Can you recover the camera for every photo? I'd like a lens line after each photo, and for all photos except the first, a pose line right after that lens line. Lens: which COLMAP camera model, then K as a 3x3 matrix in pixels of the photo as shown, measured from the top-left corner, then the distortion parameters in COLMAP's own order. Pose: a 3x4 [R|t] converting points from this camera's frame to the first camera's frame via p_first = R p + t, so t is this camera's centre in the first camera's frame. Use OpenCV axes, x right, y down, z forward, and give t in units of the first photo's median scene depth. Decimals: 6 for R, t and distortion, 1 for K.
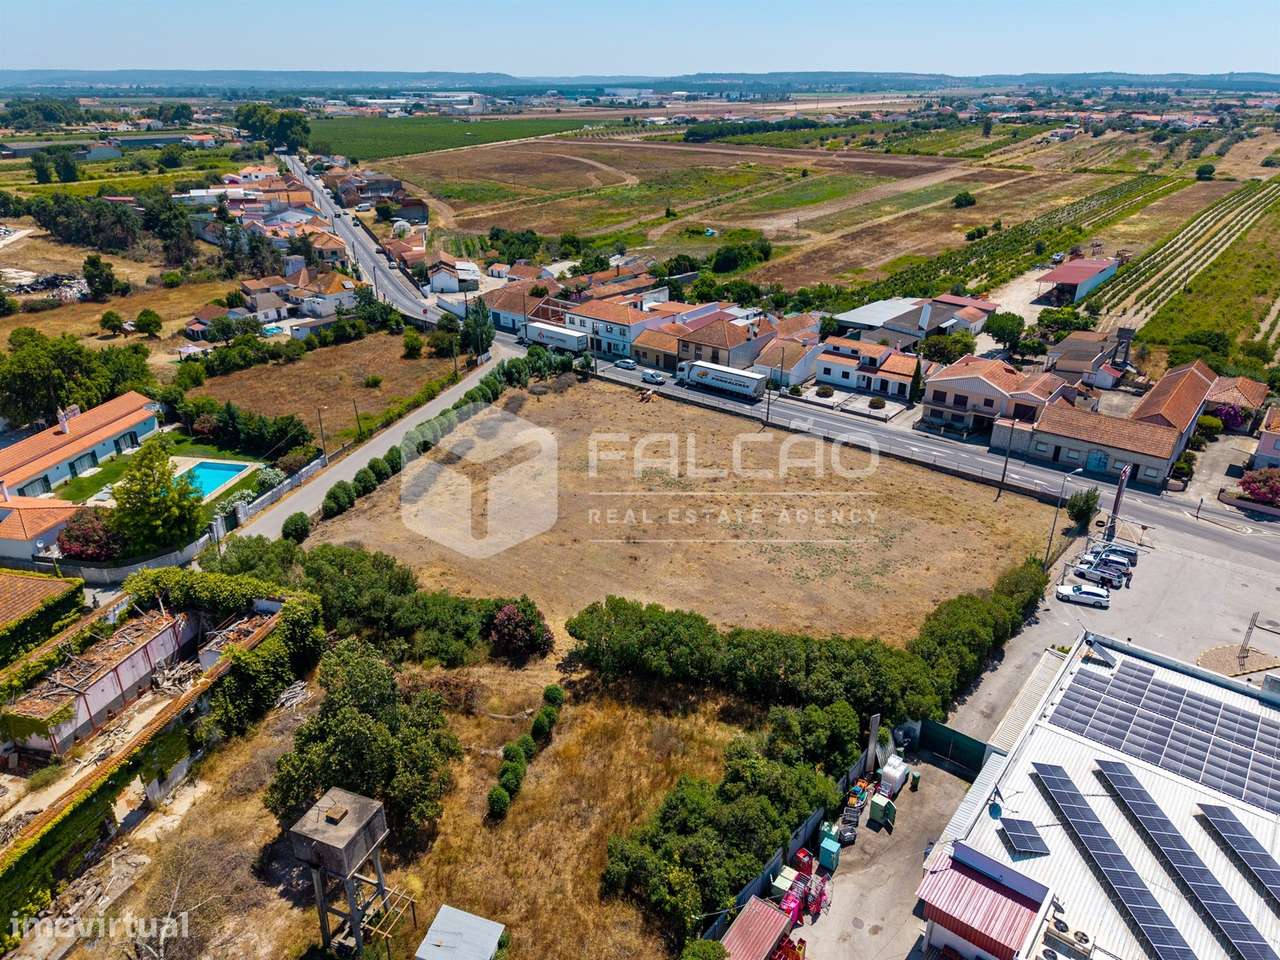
lens RADIAL K [[855.6, 0, 639.6], [0, 855.6, 484.4], [0, 0, 1]] dist [0.008595, -0.006458]
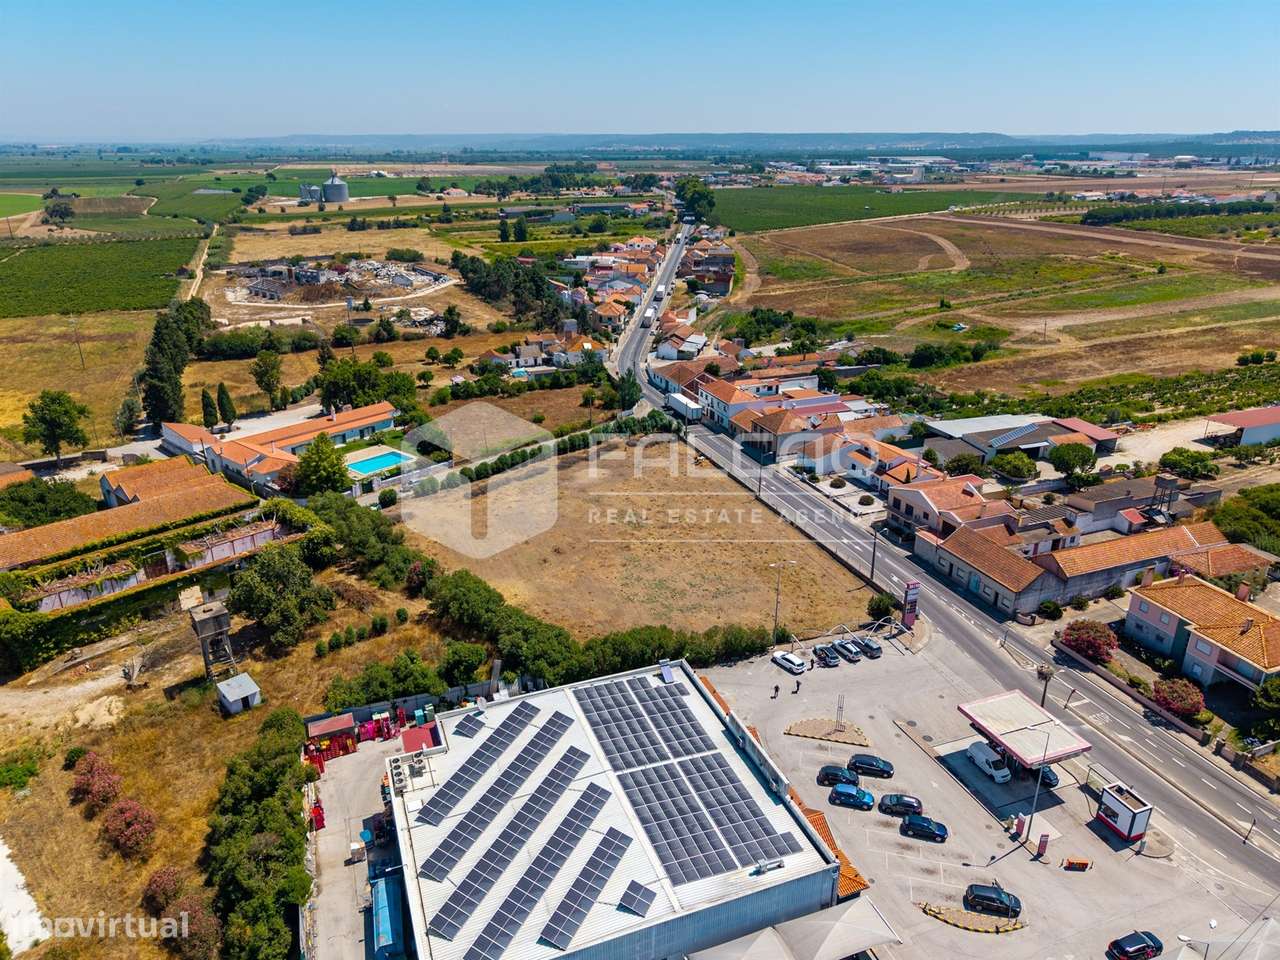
lens RADIAL K [[847.5, 0, 642.5], [0, 847.5, 511.8], [0, 0, 1]] dist [0.049034, -0.049668]
pose [[0.864769, 0.196575, -0.462096, 0.496177], [-0.209200, 0.977569, 0.024359, -0.041228], [0.456520, 0.075606, 0.886495, -0.130205]]
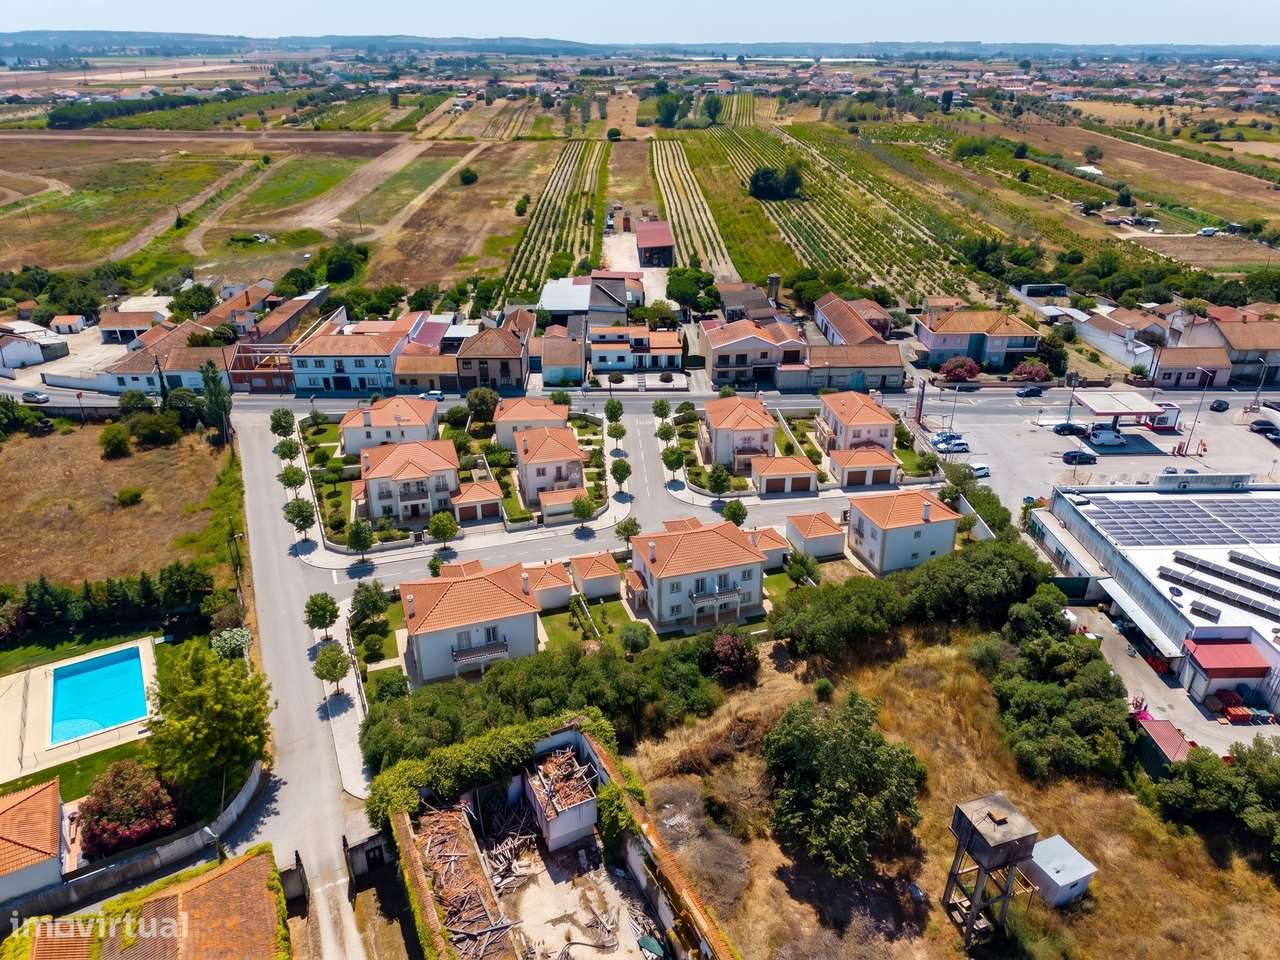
lens RADIAL K [[855.6, 0, 639.6], [0, 855.6, 484.4], [0, 0, 1]] dist [0.008595, -0.006458]
pose [[0.752518, -0.297660, 0.587464, -0.415920], [0.275281, 0.952532, 0.130011, -0.105616], [-0.598278, 0.063882, 0.798738, 0.113167]]
